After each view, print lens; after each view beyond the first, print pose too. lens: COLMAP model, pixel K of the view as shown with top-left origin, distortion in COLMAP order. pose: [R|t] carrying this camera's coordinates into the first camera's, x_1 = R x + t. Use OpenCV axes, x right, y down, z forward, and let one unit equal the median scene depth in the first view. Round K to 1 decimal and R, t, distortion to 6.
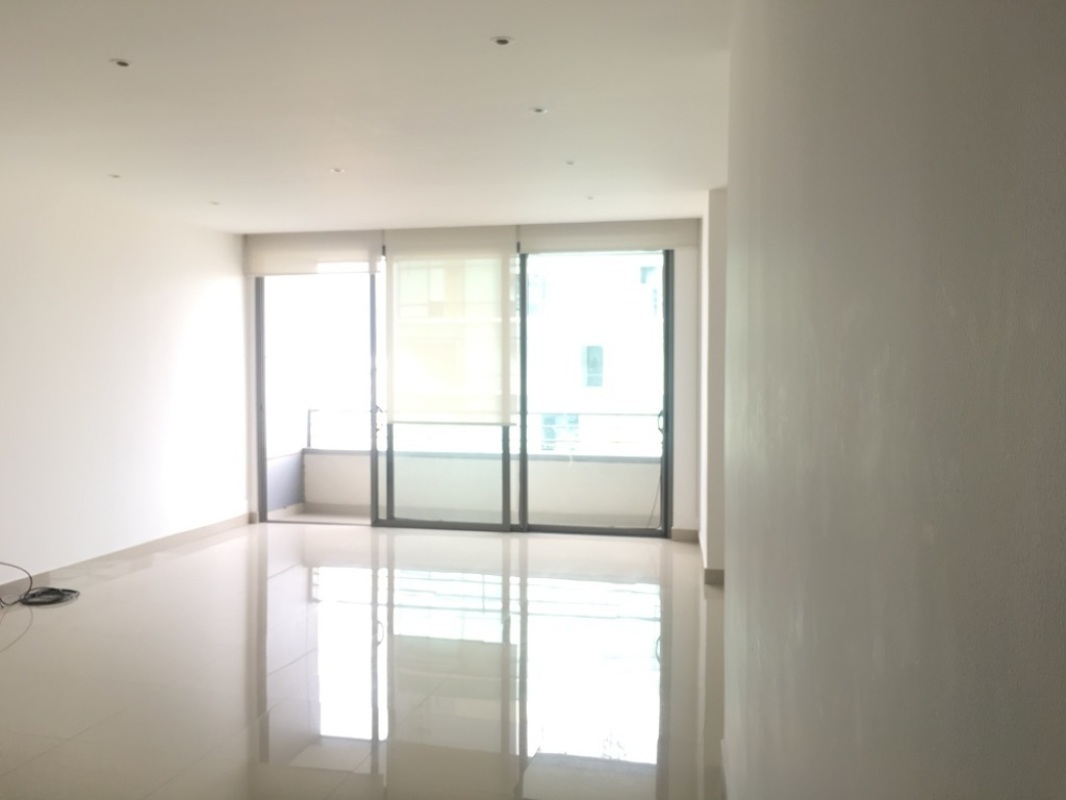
lens RADIAL K [[909.2, 0, 533.0], [0, 909.2, 400.0], [0, 0, 1]] dist [0.095304, -0.090407]
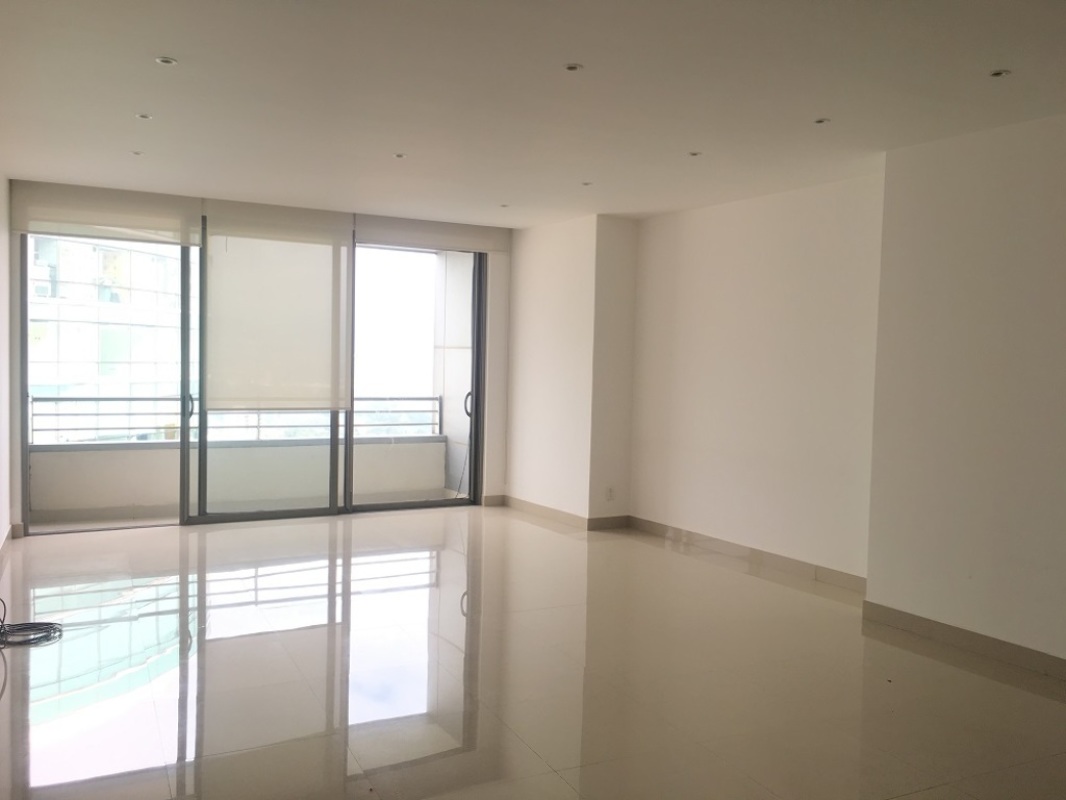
lens RADIAL K [[909.2, 0, 533.0], [0, 909.2, 400.0], [0, 0, 1]] dist [0.095304, -0.090407]
pose [[0.756303, -0.016101, 0.654024, -0.523670], [0.002382, 0.999758, 0.021858, -0.005283], [-0.654218, -0.014973, 0.756158, 0.085537]]
